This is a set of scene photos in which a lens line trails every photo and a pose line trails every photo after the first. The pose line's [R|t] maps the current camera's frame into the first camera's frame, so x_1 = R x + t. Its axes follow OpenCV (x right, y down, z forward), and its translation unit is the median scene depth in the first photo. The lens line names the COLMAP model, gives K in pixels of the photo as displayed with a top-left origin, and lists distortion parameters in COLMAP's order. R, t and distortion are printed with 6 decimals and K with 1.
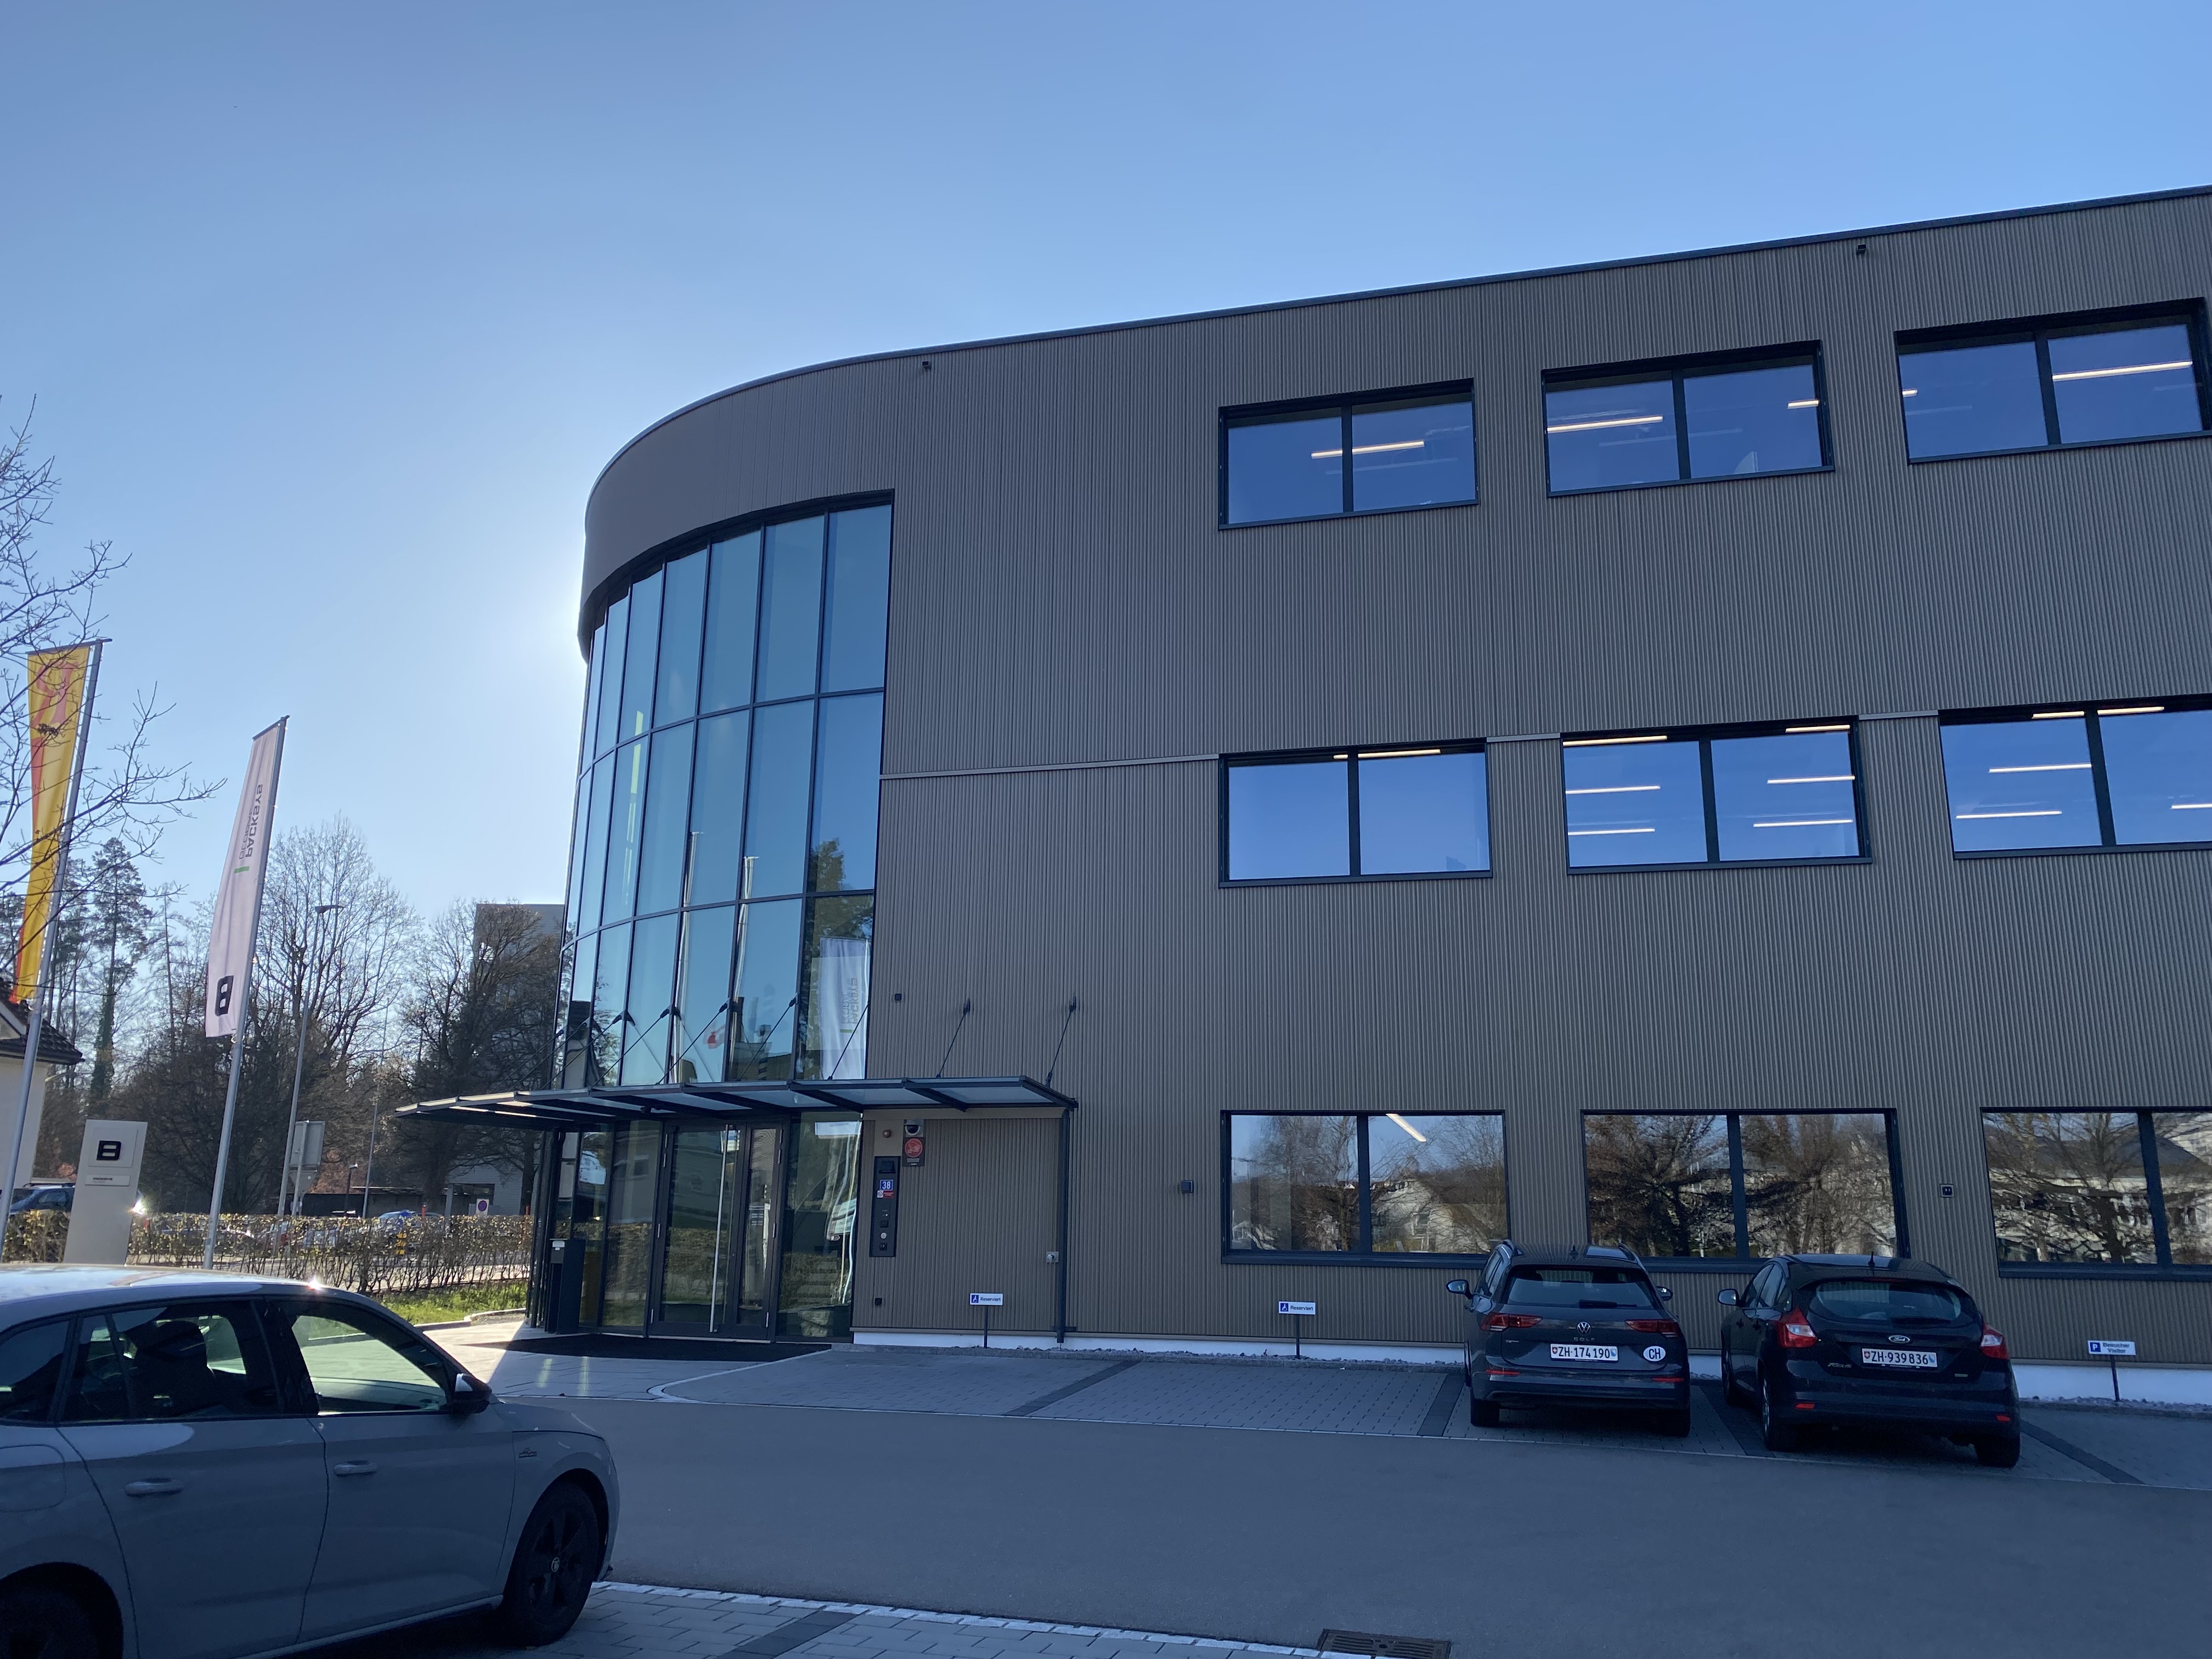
lens RADIAL K [[1693.2, 0, 1106.0], [0, 1693.2, 829.5], [0, 0, 1]] dist [-0.038088, -0.003796]
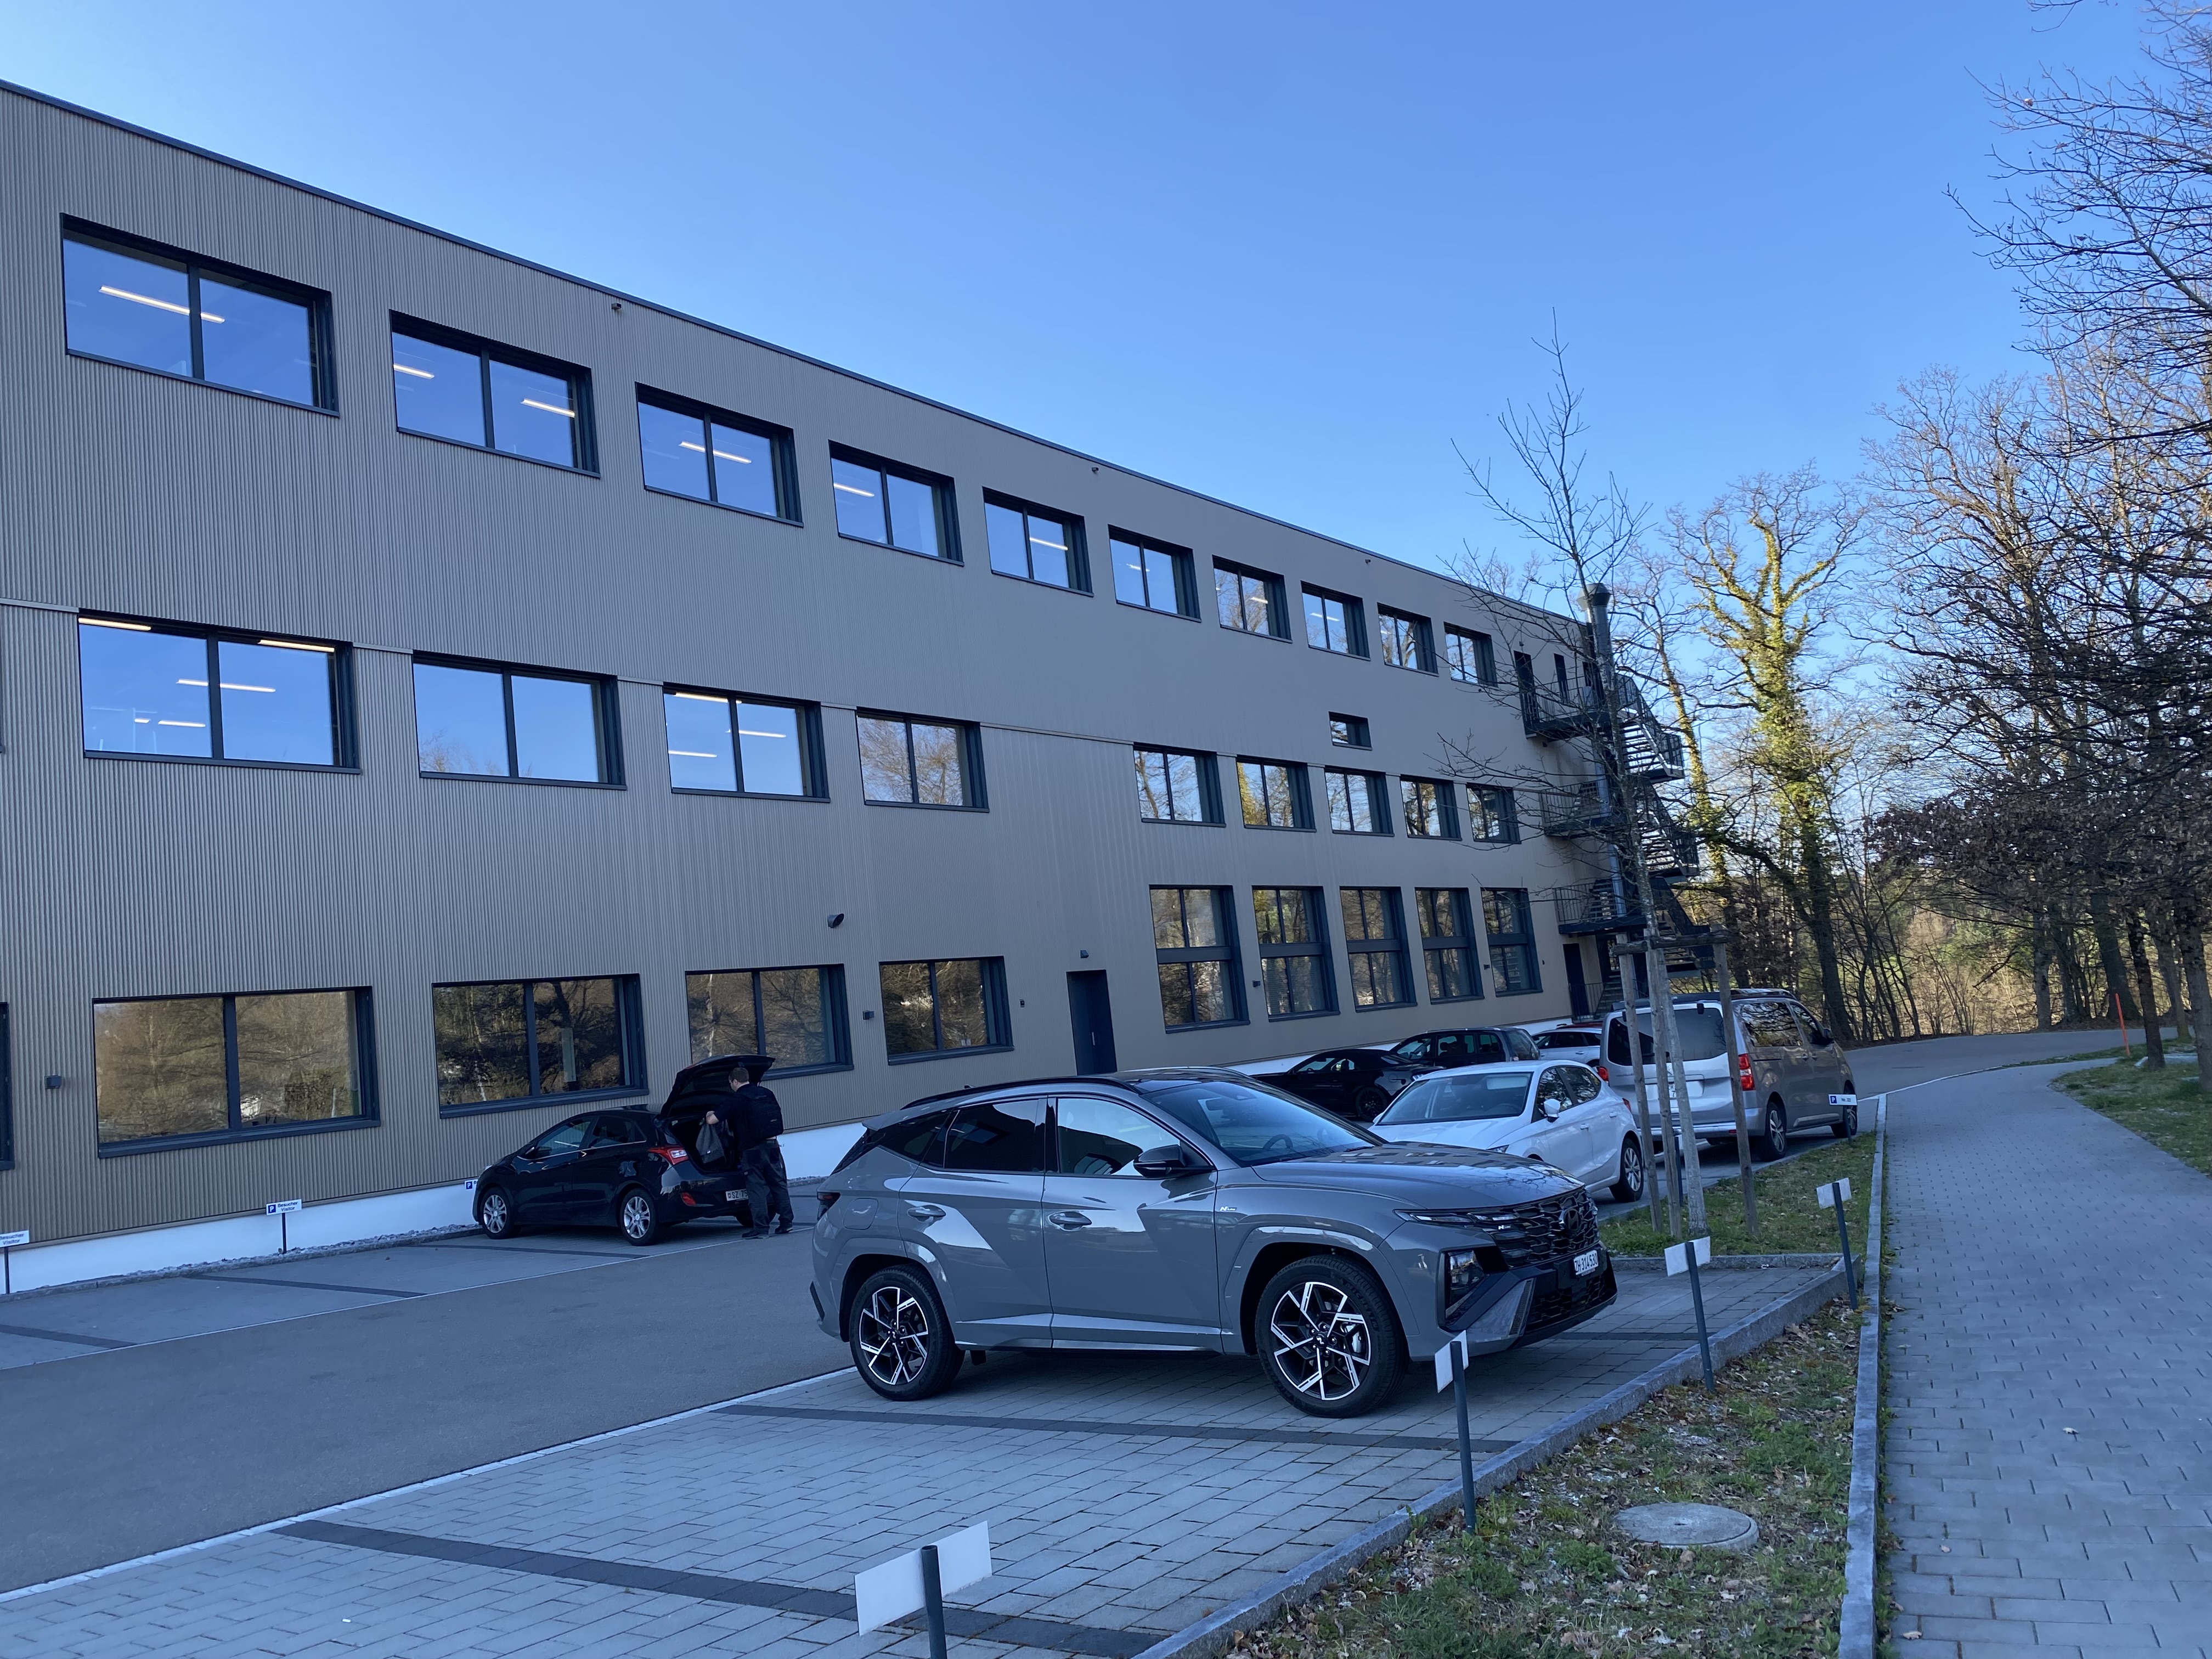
lens RADIAL K [[1693.2, 0, 1106.0], [0, 1693.2, 829.5], [0, 0, 1]] dist [-0.038088, -0.003796]
pose [[0.339641, 0.054520, 0.938974, -0.416110], [-0.110307, 0.993738, -0.017800, 0.020417], [-0.934064, -0.097529, 0.343529, 0.120731]]
